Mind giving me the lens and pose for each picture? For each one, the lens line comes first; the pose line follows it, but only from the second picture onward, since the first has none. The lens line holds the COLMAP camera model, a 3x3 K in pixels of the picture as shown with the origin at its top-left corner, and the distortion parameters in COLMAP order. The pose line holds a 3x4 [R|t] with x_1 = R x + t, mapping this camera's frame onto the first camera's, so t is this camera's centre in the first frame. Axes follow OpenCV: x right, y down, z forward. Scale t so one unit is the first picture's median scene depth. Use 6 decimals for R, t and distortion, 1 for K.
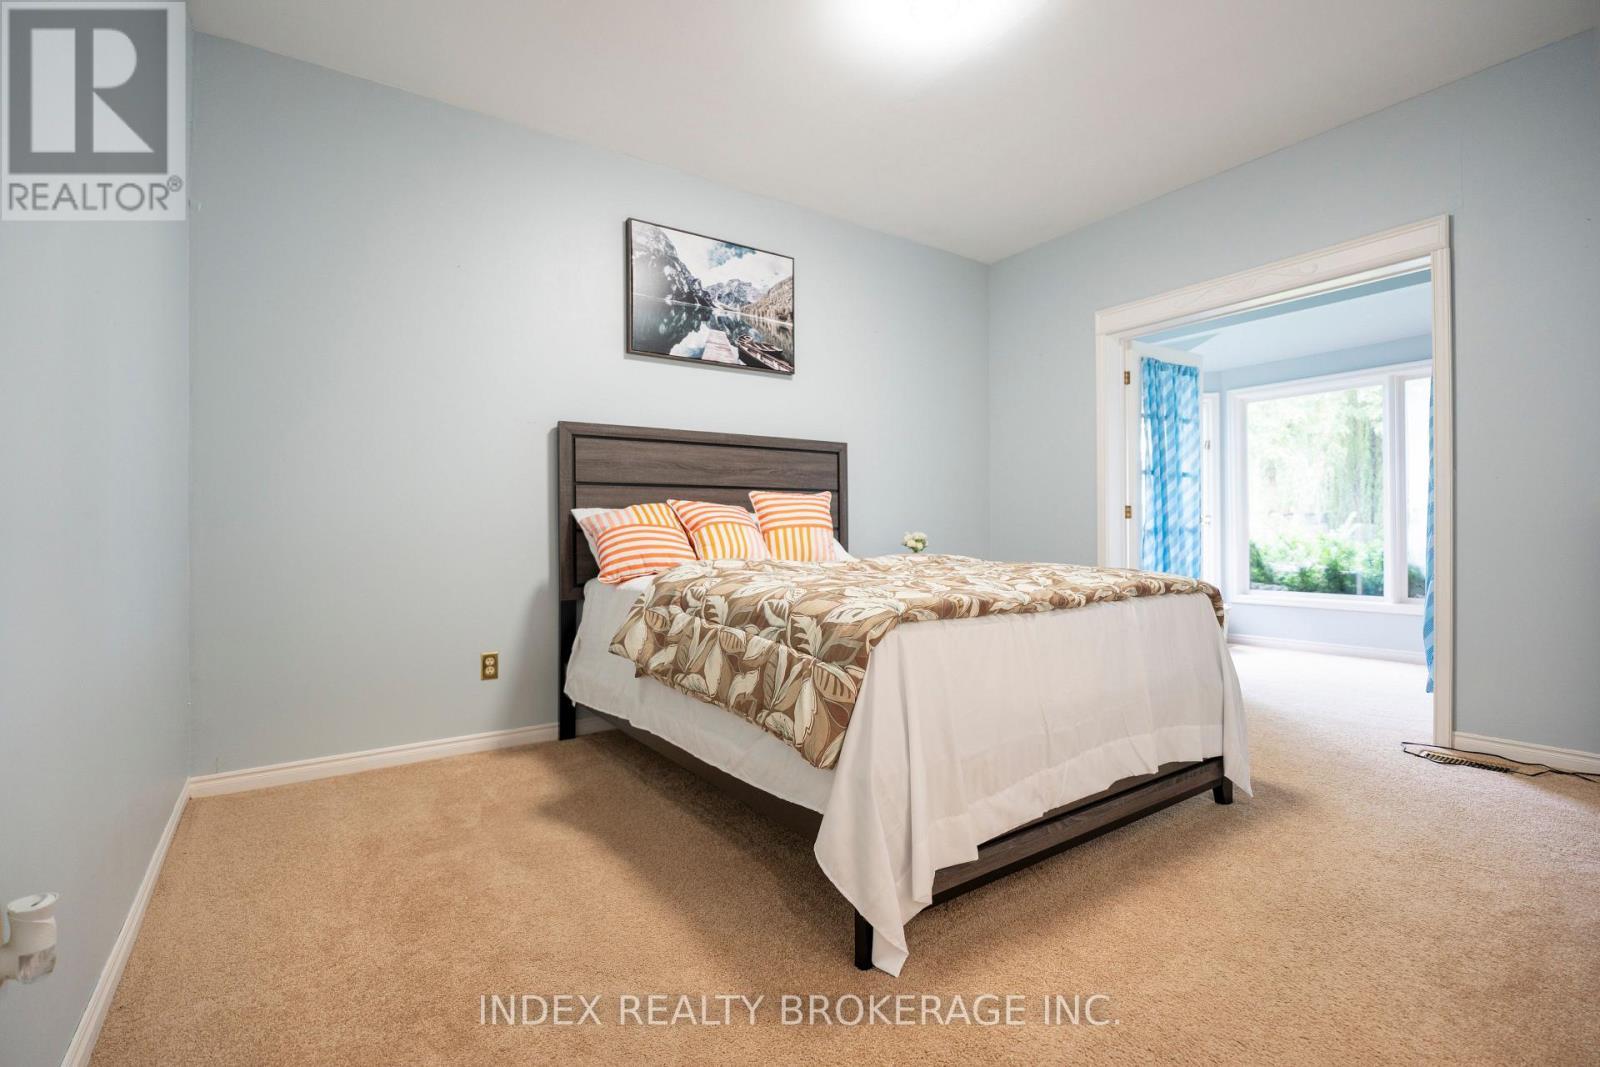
lens RADIAL K [[730.3, 0, 787.5], [0, 730.3, 534.9], [0, 0, 1]] dist [-0.012358, -0.001425]
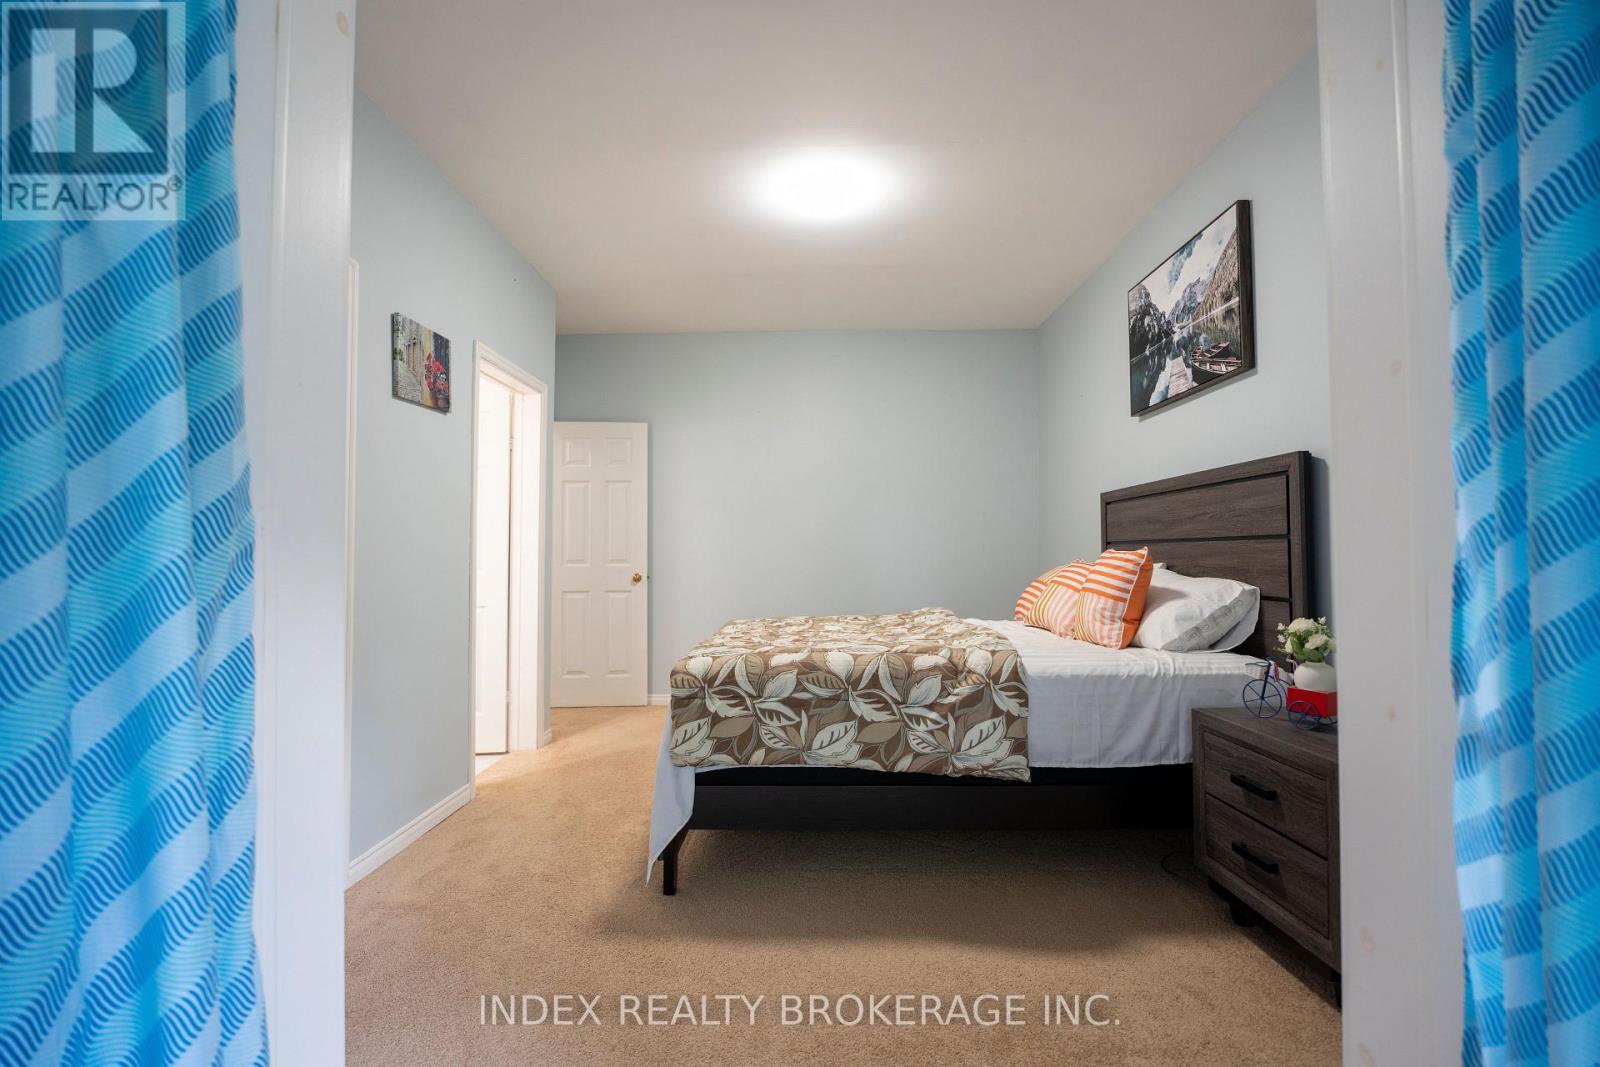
lens RADIAL K [[730.3, 0, 787.5], [0, 730.3, 534.9], [0, 0, 1]] dist [-0.012358, -0.001425]
pose [[-0.572762, -0.020806, -0.819458, 0.871730], [0.001060, 0.999658, -0.026122, -0.051679], [0.819721, -0.015830, -0.572544, 1.124307]]
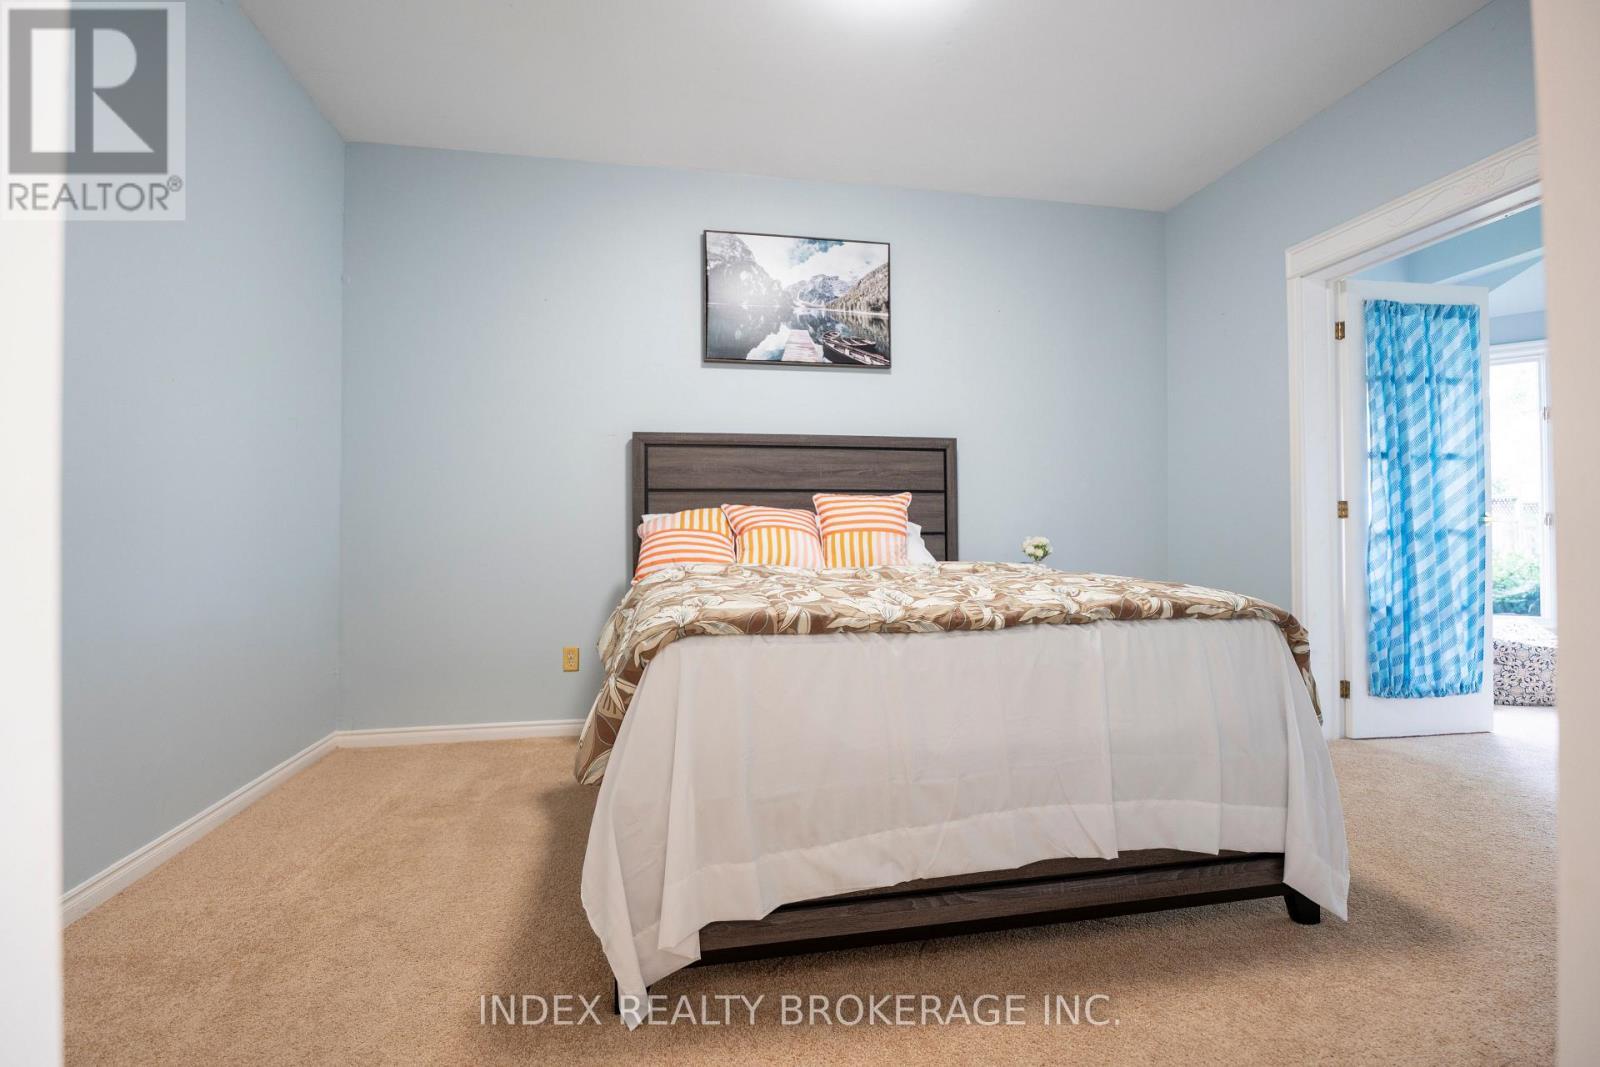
lens RADIAL K [[730.3, 0, 787.5], [0, 730.3, 534.9], [0, 0, 1]] dist [-0.012358, -0.001425]
pose [[0.915918, -0.002647, -0.401358, 0.283450], [-0.001203, 0.999956, -0.009341, 0.002616], [0.401364, 0.009038, 0.915874, 0.105074]]
